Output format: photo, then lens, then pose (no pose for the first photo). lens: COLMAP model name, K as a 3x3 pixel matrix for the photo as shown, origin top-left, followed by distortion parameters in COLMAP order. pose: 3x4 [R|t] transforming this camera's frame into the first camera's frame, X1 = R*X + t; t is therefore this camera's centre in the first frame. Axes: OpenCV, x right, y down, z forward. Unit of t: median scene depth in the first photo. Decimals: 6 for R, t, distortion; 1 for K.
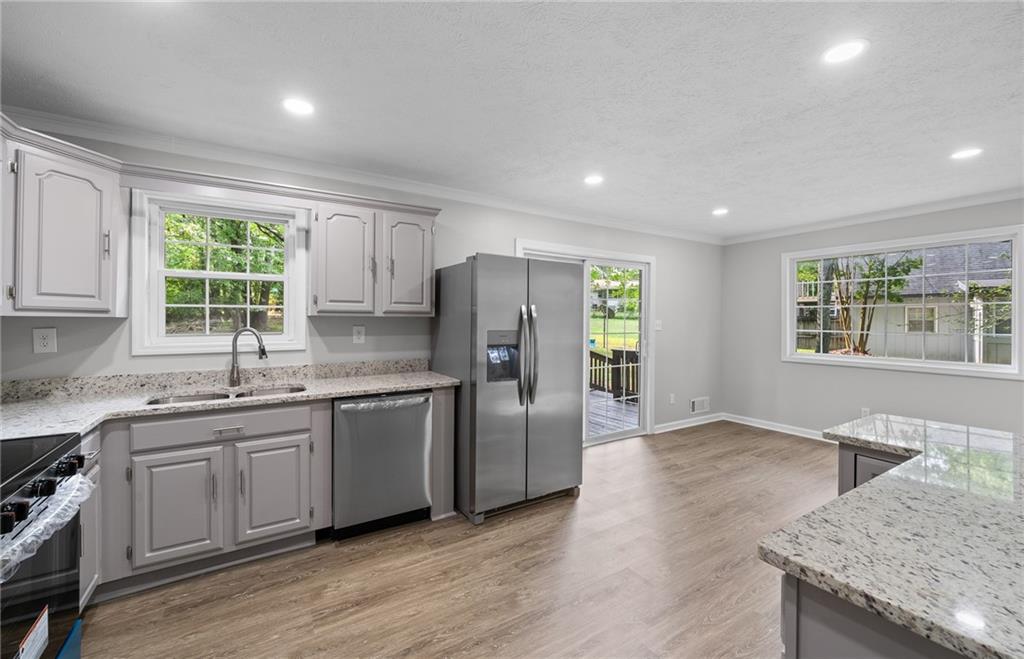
lens RADIAL K [[418.0, 0, 516.7], [0, 418.0, 319.1], [0, 0, 1]] dist [-0.001626, -0.000228]
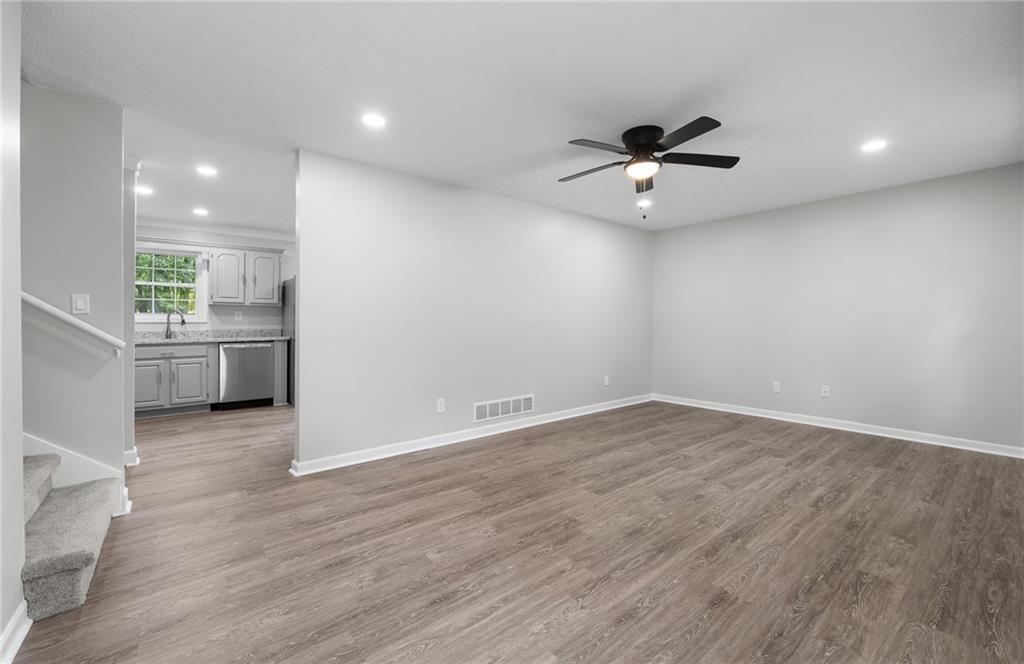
lens RADIAL K [[425.7, 0, 513.9], [0, 425.7, 319.3], [0, 0, 1]] dist [0.000493, -0.000211]
pose [[0.993295, -0.003407, 0.115554, 0.749461], [0.003817, 0.999987, -0.003323, 0.077282], [-0.115541, 0.003741, 0.993296, -1.243099]]
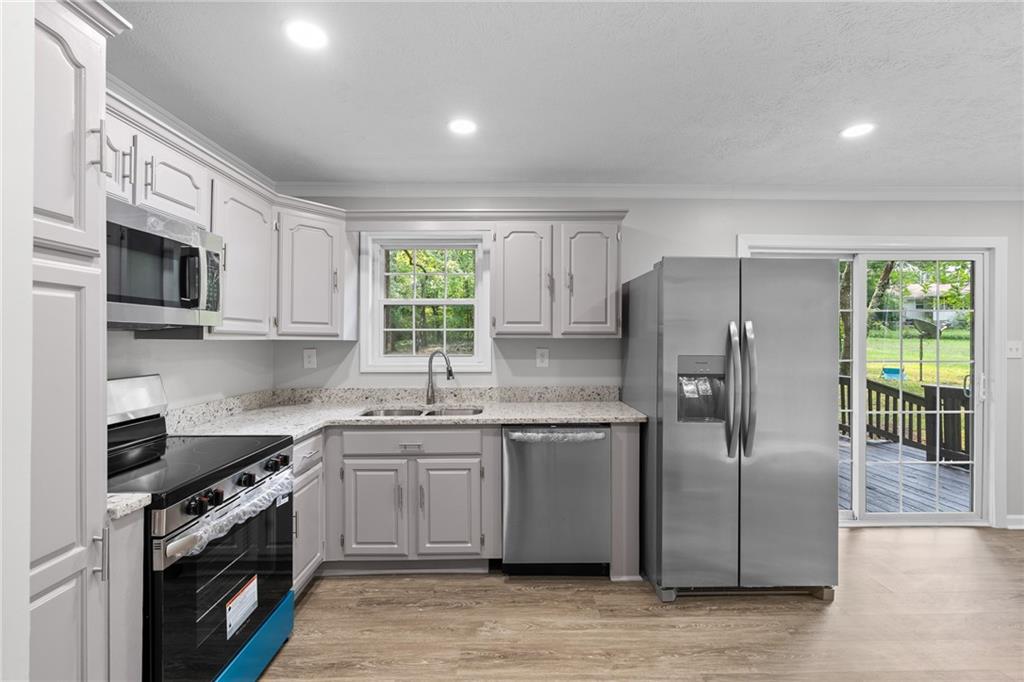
lens RADIAL K [[441.8, 0, 513.4], [0, 441.8, 338.2], [0, 0, 1]] dist [-0.003846, 0.001148]
pose [[0.851387, -0.006522, -0.524498, 0.103282], [0.003390, 0.999970, -0.006933, -0.000193], [0.524528, 0.004125, 0.851383, 0.143731]]
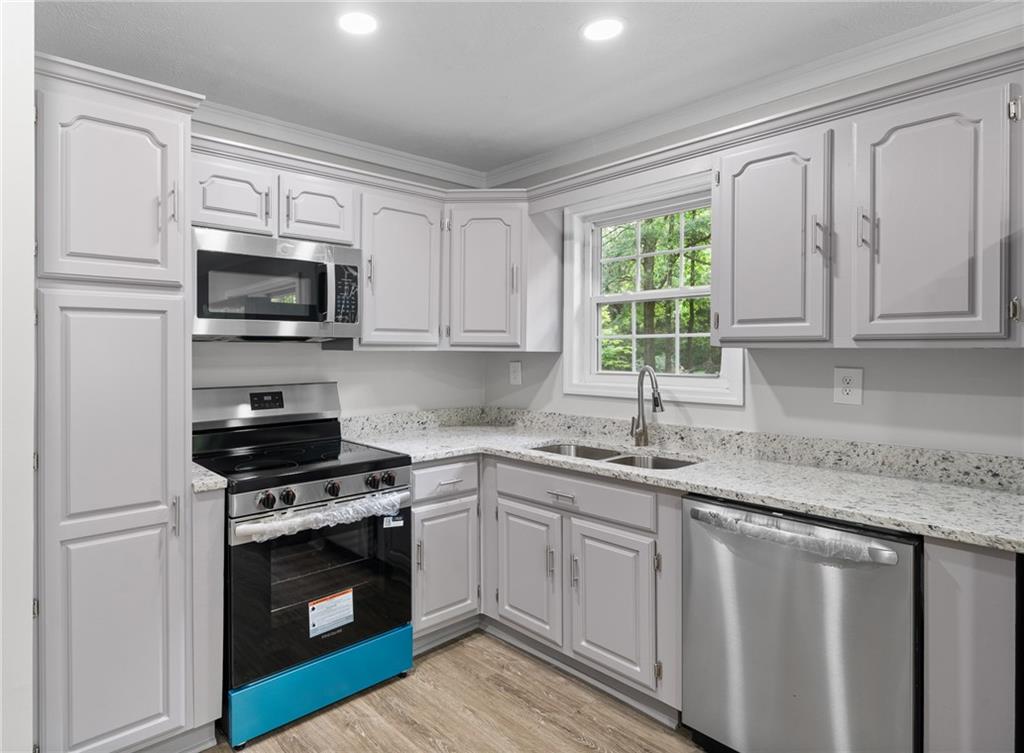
lens RADIAL K [[576.7, 0, 419.8], [0, 576.7, 349.3], [0, 0, 1]] dist [-0.005426, 0.001748]
pose [[0.103528, -0.007264, -0.994600, 0.284505], [-0.001795, 0.999970, -0.007490, 0.000547], [0.994625, 0.002561, 0.103512, 0.511911]]
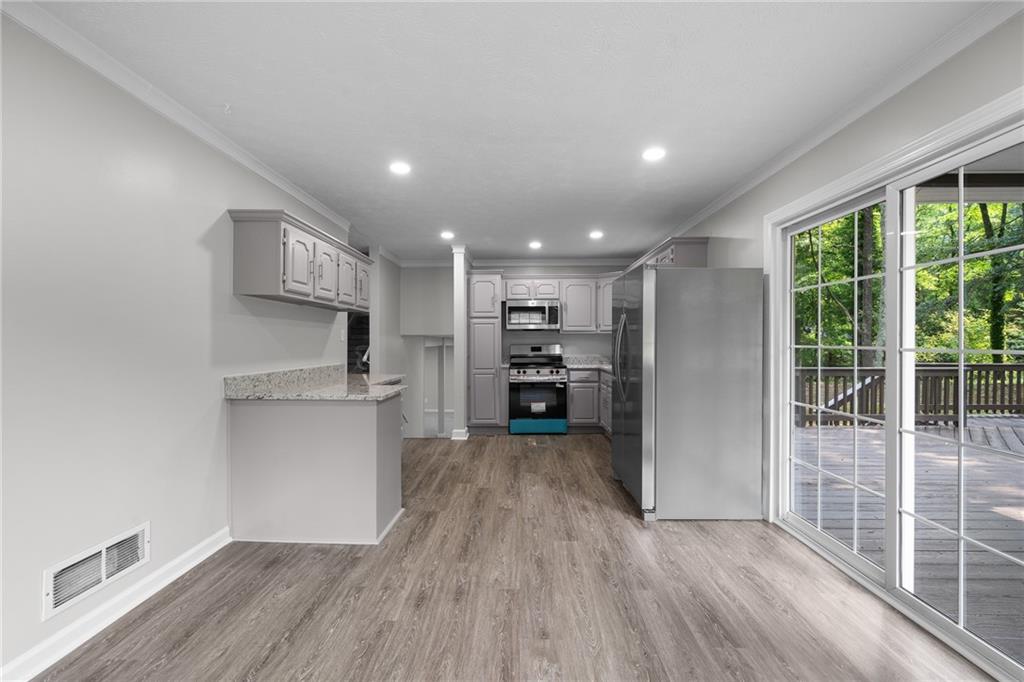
lens RADIAL K [[411.0, 0, 506.8], [0, 411.0, 342.1], [0, 0, 1]] dist [-0.000596, 0.000451]
pose [[-0.558678, -0.004357, -0.829373, 1.252422], [-0.003843, 0.999989, -0.002665, 0.050140], [0.829376, 0.001698, -0.558689, 1.493213]]
